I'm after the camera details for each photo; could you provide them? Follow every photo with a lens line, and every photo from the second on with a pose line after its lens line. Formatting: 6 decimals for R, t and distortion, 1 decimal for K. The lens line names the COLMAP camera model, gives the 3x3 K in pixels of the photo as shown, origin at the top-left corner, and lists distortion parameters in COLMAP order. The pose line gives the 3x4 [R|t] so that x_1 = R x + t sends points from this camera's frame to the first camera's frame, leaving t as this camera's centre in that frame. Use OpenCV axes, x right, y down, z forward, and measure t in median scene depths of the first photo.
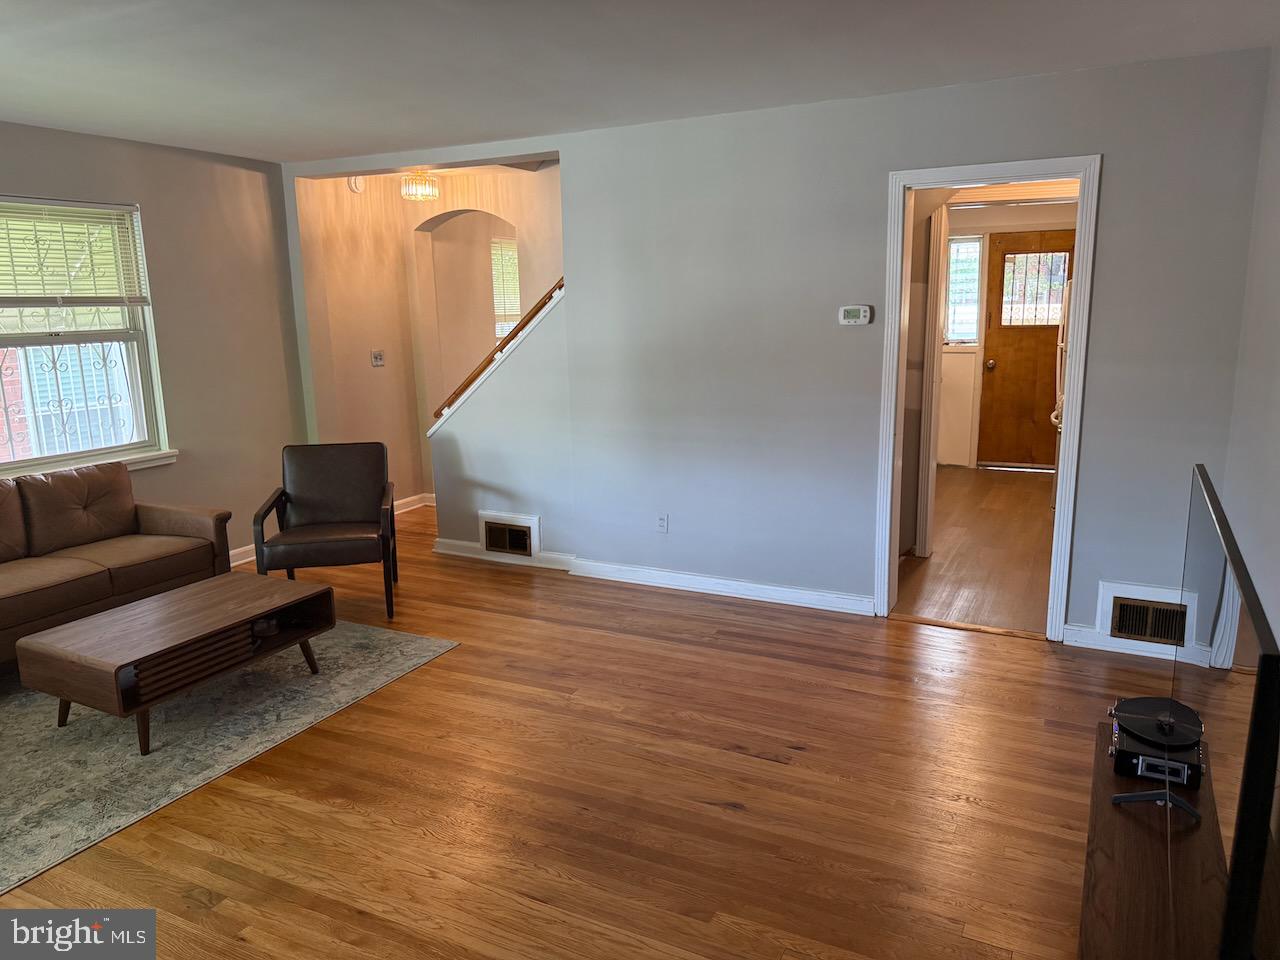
lens RADIAL K [[904.1, 0, 640.0], [0, 904.1, 480.0], [0, 0, 1]] dist [0.085503, -0.125368]
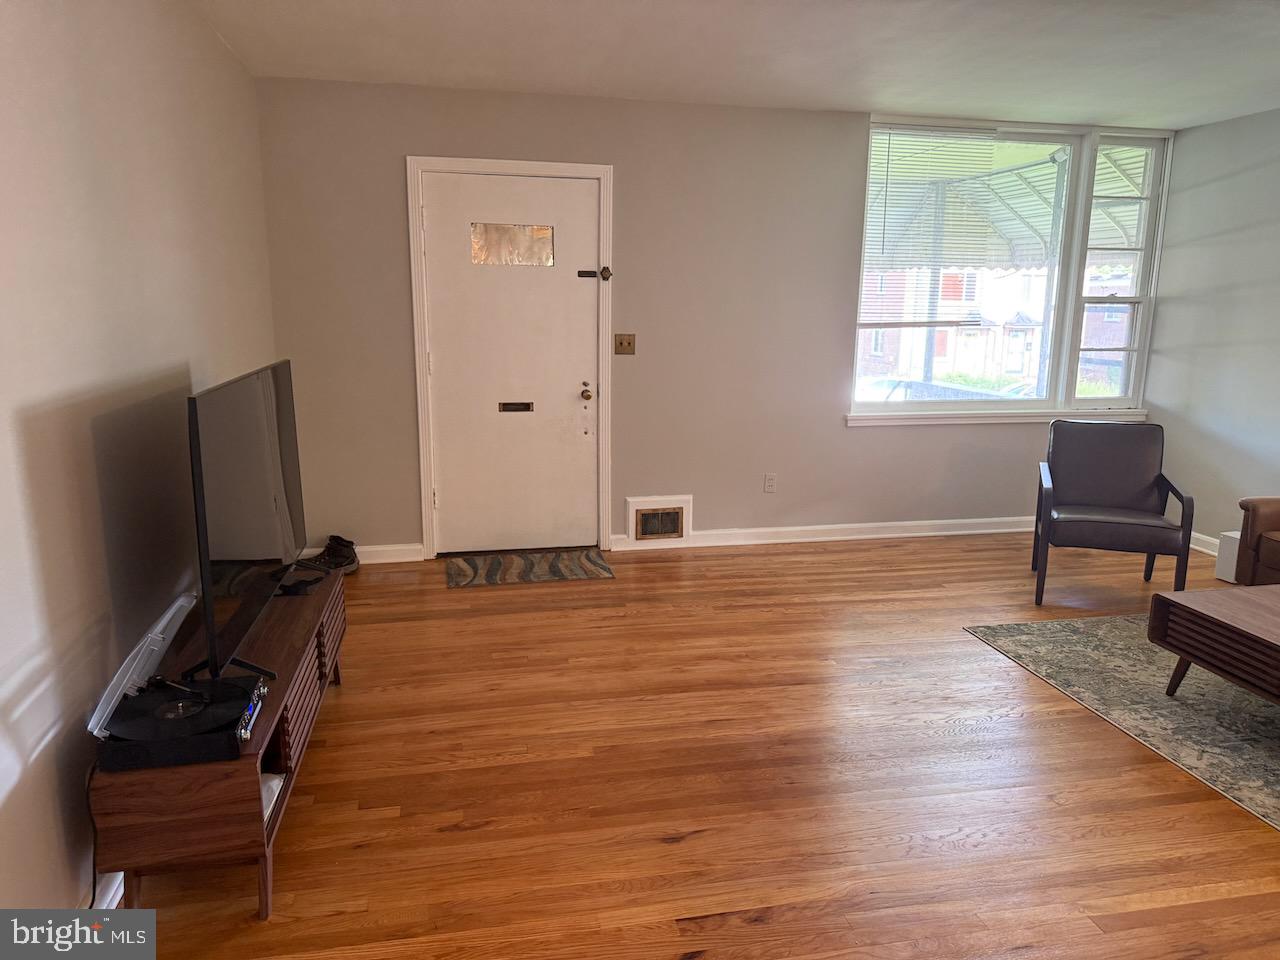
lens RADIAL K [[904.1, 0, 640.0], [0, 904.1, 480.0], [0, 0, 1]] dist [0.085503, -0.125368]
pose [[-0.776677, 0.135282, -0.615201, 0.416643], [-0.120248, 0.926861, 0.355626, -0.174438], [0.618315, 0.350183, -0.703604, 1.003127]]
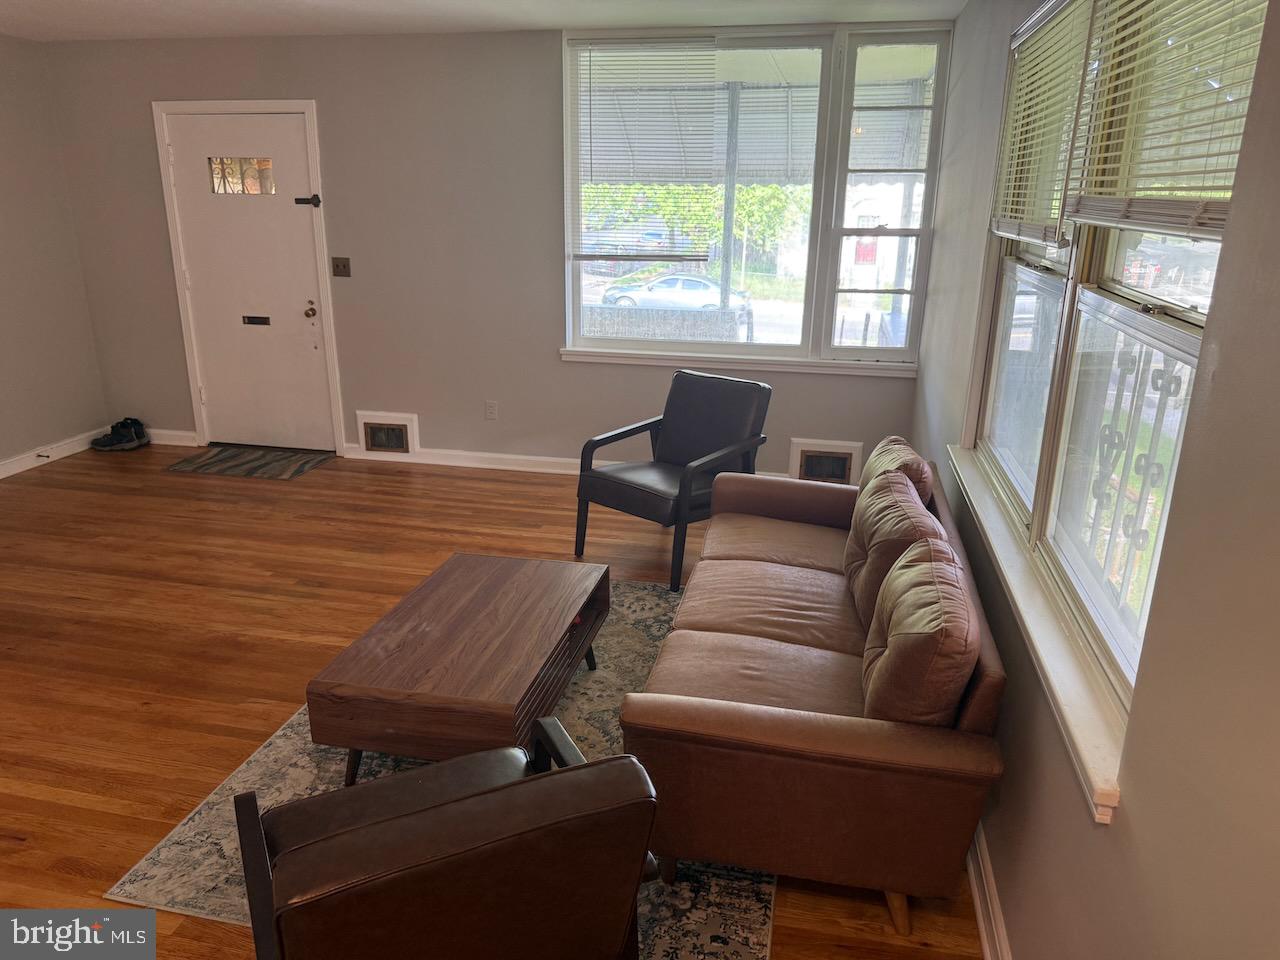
lens RADIAL K [[908.5, 0, 635.7], [0, 908.5, 476.2], [0, 0, 1]] dist [0.099426, -0.156540]
pose [[-0.966743, 0.086881, -0.240540, -0.392380], [-0.040794, 0.876103, 0.480395, -0.298134], [0.252475, 0.474231, -0.843423, 1.435430]]
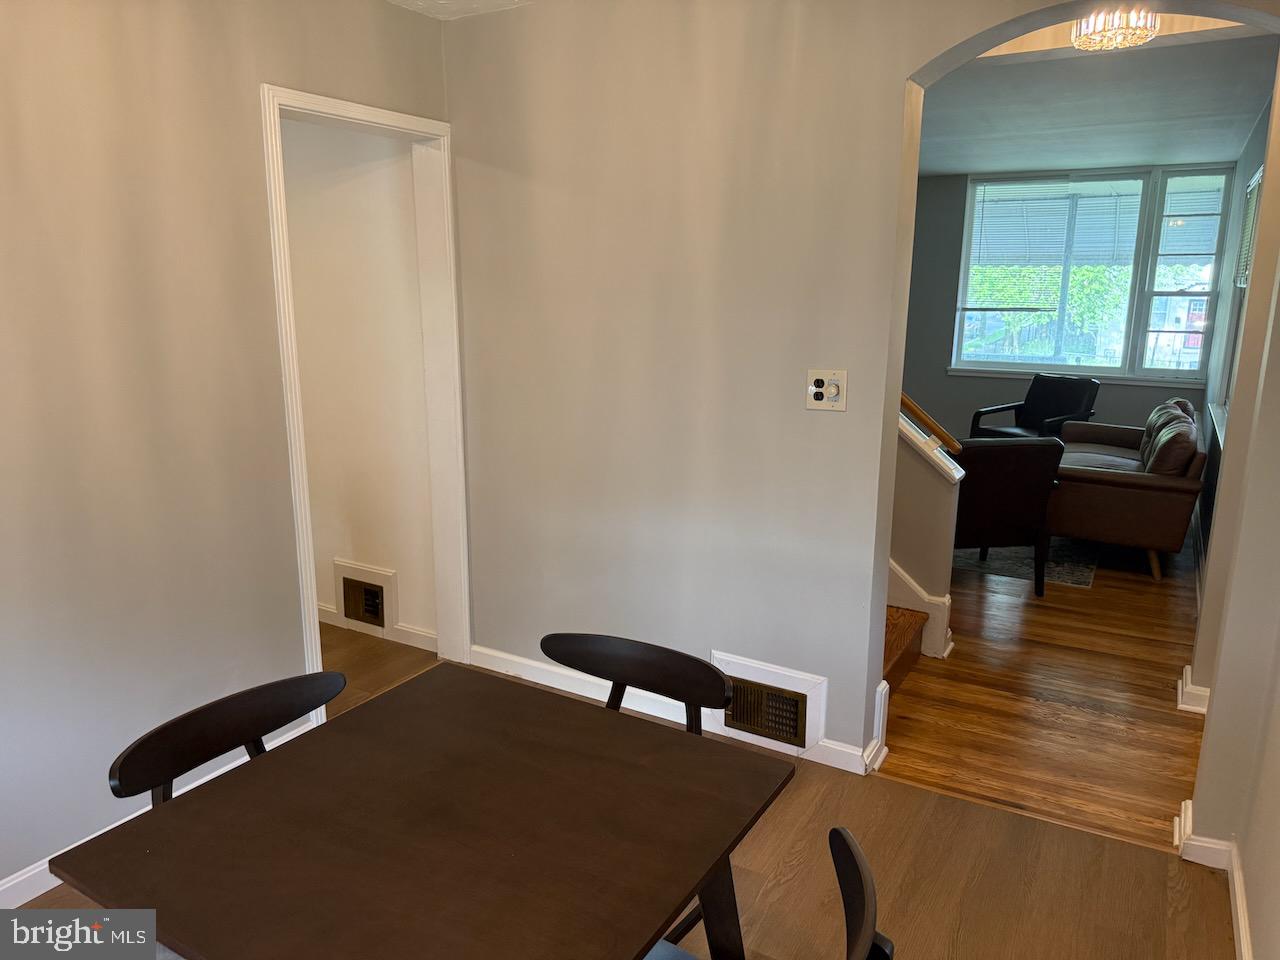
lens RADIAL K [[904.1, 0, 640.0], [0, 904.1, 480.0], [0, 0, 1]] dist [0.085503, -0.125368]
pose [[-0.998718, 0.004486, 0.050429, -0.041375], [0.024647, 0.913143, 0.406894, -0.441646], [-0.044224, 0.407615, -0.912082, 2.197947]]
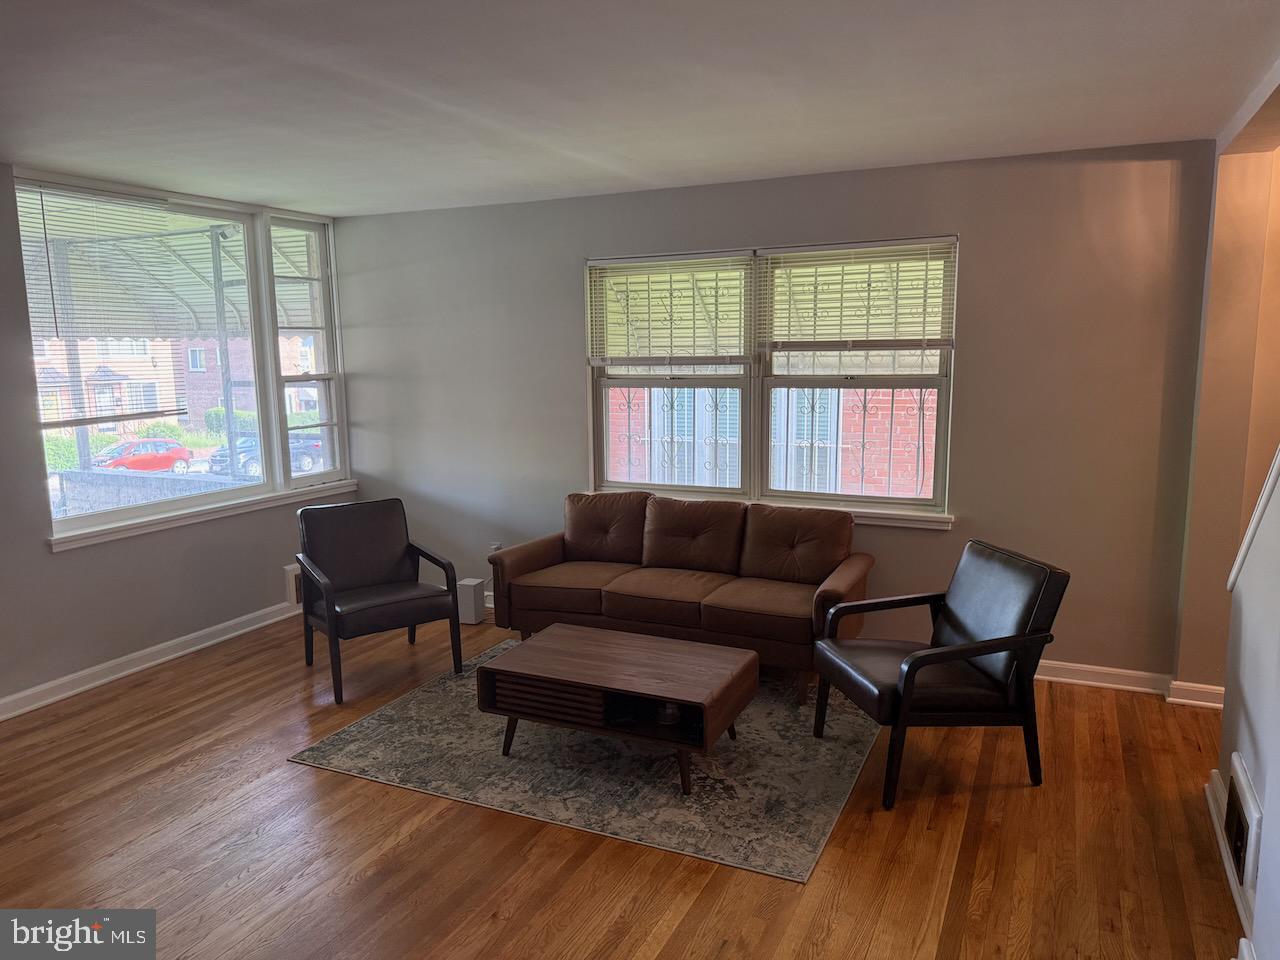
lens RADIAL K [[904.1, 0, 640.0], [0, 904.1, 480.0], [0, 0, 1]] dist [0.085503, -0.125368]
pose [[0.034059, 0.163774, -0.985910, 0.398504], [-0.185171, 0.970436, 0.154807, -0.179196], [0.982116, 0.177289, 0.063378, 0.812105]]
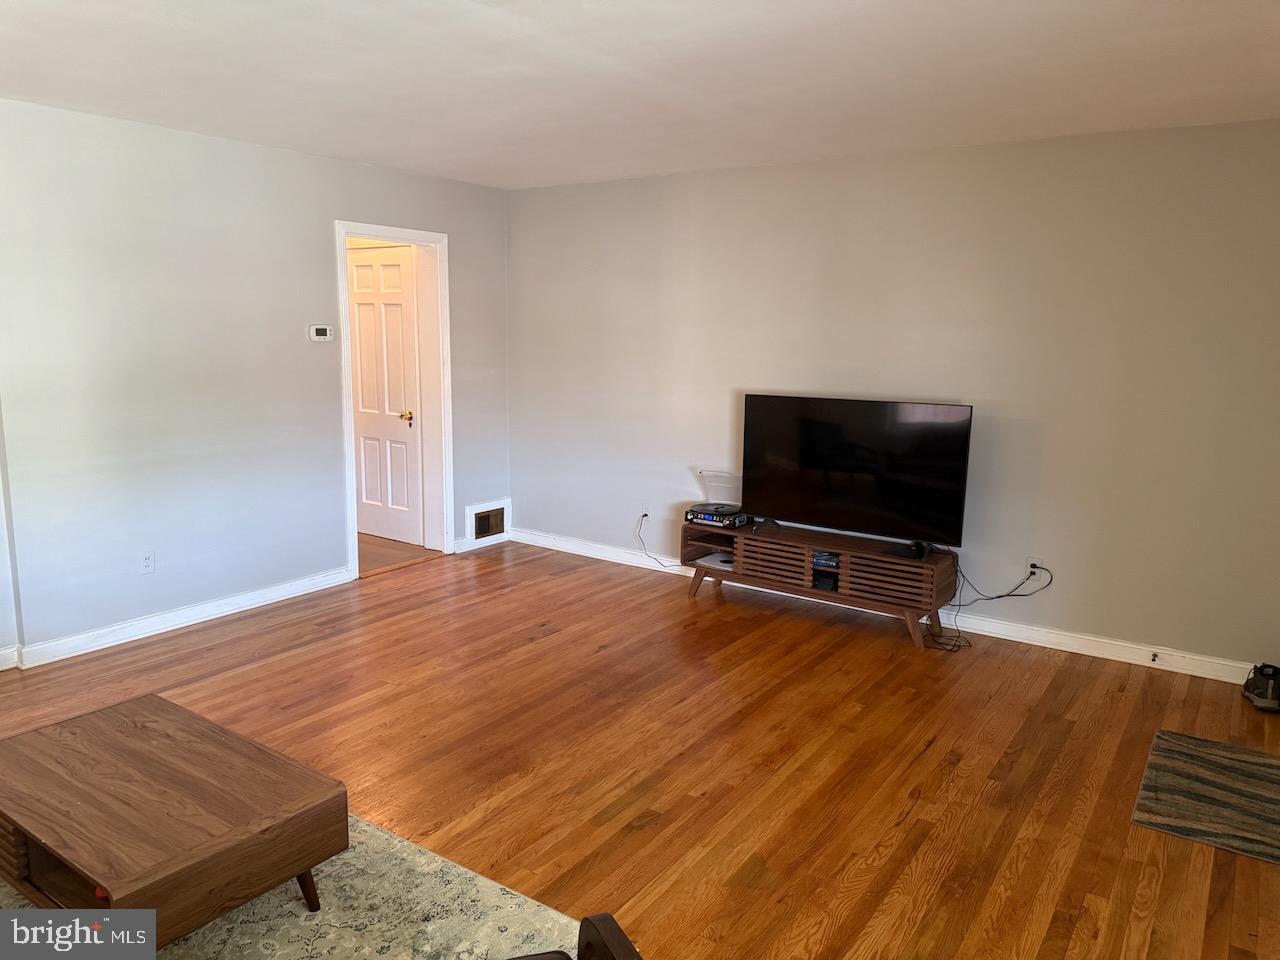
lens RADIAL K [[904.1, 0, 640.0], [0, 904.1, 480.0], [0, 0, 1]] dist [0.085503, -0.125368]
pose [[0.123606, -0.145439, 0.981616, -0.931486], [0.176770, 0.976607, 0.122438, -0.066994], [-0.976460, 0.158386, 0.146424, 0.457398]]
